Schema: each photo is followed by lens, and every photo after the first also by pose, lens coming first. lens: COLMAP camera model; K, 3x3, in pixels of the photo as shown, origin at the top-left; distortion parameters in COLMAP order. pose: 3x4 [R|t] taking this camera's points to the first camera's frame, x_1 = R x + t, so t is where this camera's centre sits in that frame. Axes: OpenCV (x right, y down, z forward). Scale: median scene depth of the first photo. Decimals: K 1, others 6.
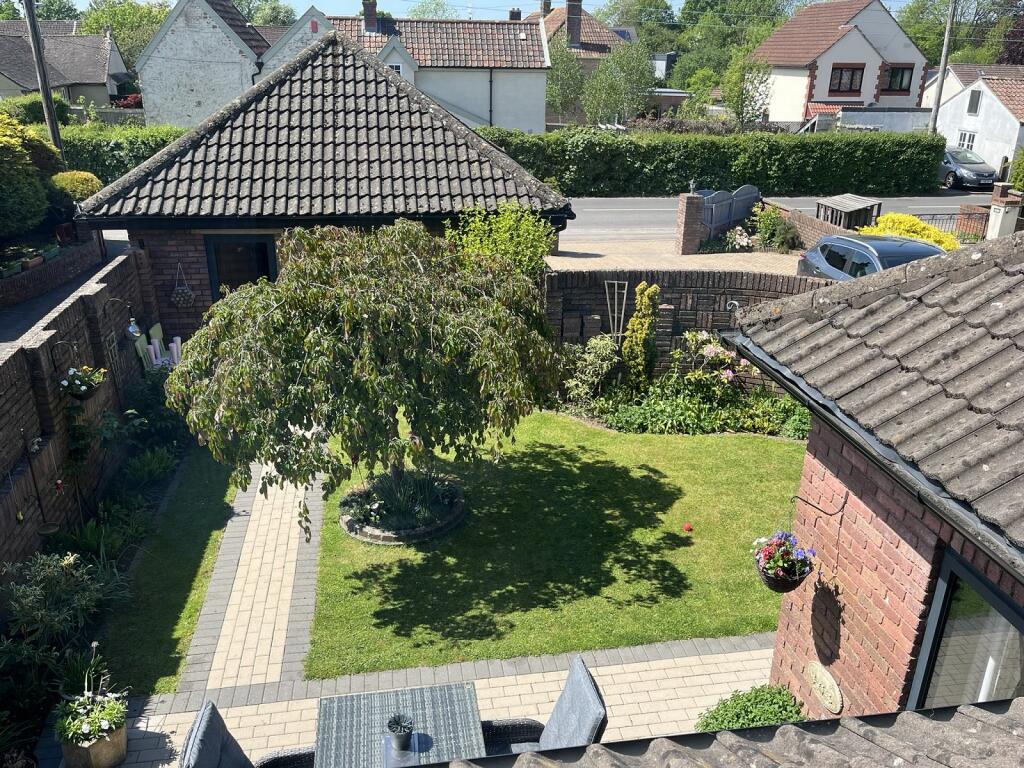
lens RADIAL K [[827.8, 0, 509.4], [0, 827.8, 386.2], [0, 0, 1]] dist [0.009144, -0.004018]
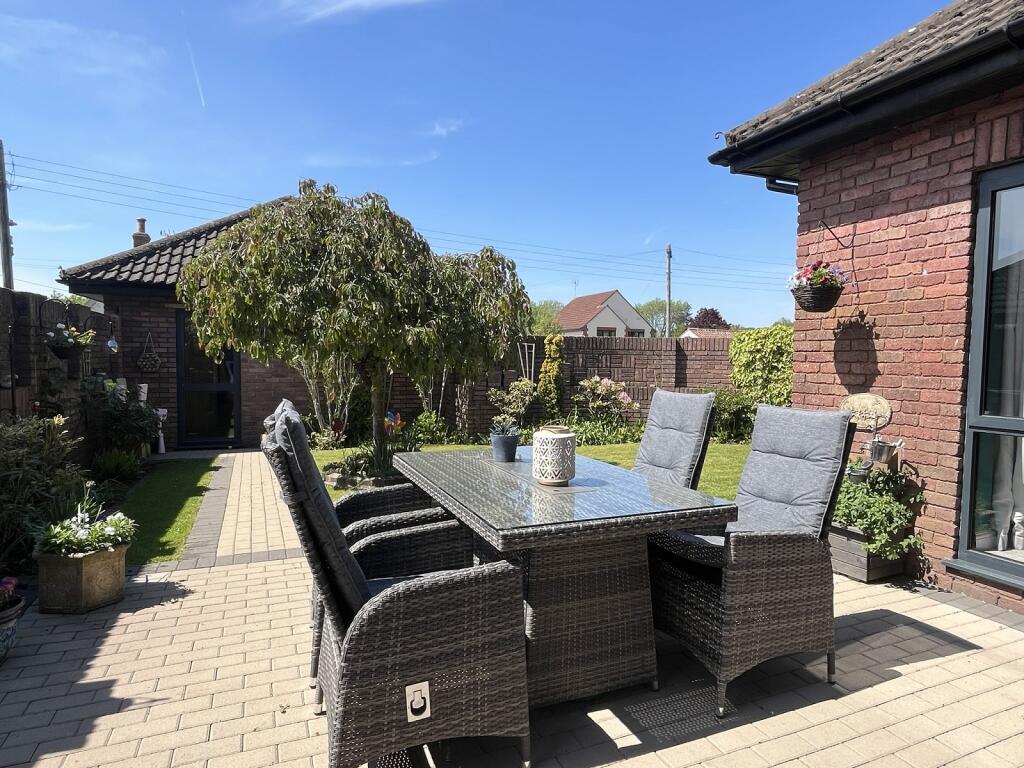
lens RADIAL K [[607.8, 0, 515.7], [0, 607.8, 385.5], [0, 0, 1]] dist [-0.006799, -0.000834]
pose [[0.969577, -0.010404, 0.244566, -0.122694], [0.092232, 0.940991, -0.325622, 0.249303], [-0.226746, 0.338273, 0.913322, 0.161932]]
